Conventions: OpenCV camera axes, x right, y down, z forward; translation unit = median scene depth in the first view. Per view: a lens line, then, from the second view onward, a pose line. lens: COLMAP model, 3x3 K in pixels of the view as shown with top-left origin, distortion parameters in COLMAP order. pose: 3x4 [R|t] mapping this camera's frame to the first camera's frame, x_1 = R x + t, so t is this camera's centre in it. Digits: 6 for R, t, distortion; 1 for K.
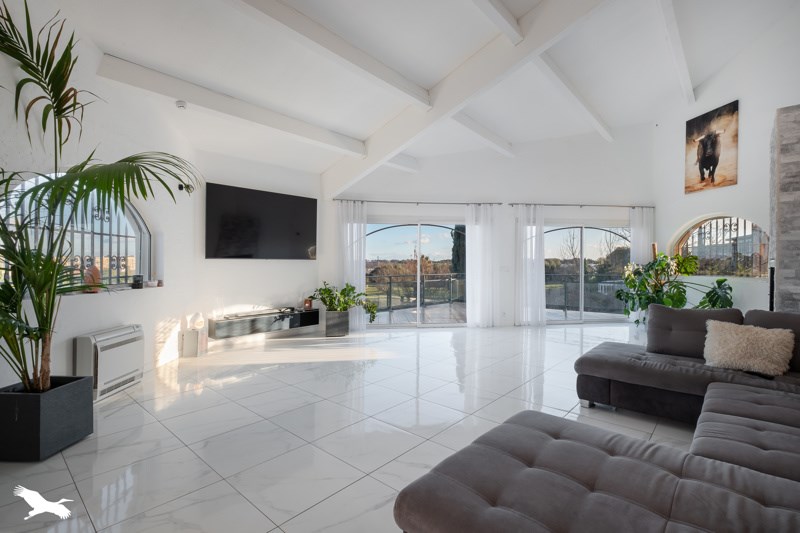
lens RADIAL K [[372.2, 0, 400.5], [0, 372.2, 267.6], [0, 0, 1]] dist [0.003697, 0.000333]
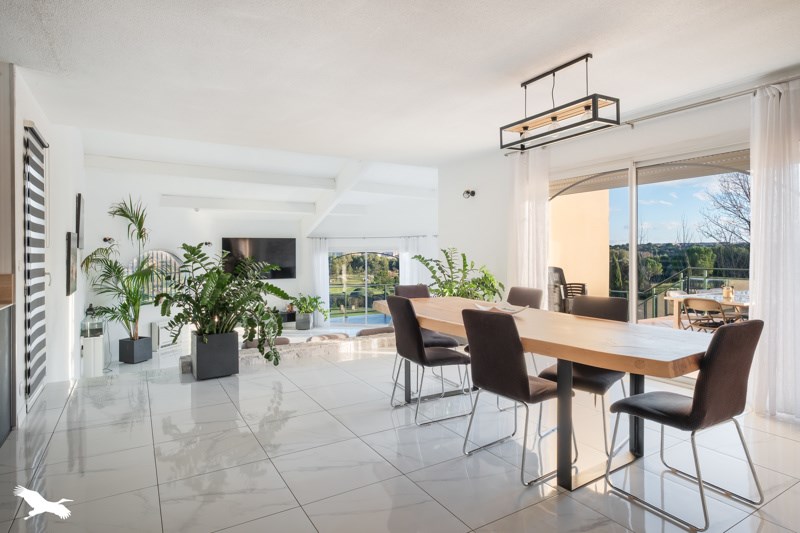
lens RADIAL K [[440.2, 0, 399.7], [0, 440.2, 262.6], [0, 0, 1]] dist [-0.001898, -0.000226]
pose [[0.954767, 0.000574, -0.297356, 1.683131], [0.003513, 0.999907, 0.013210, -0.257168], [0.297335, -0.013657, 0.954675, -1.362438]]
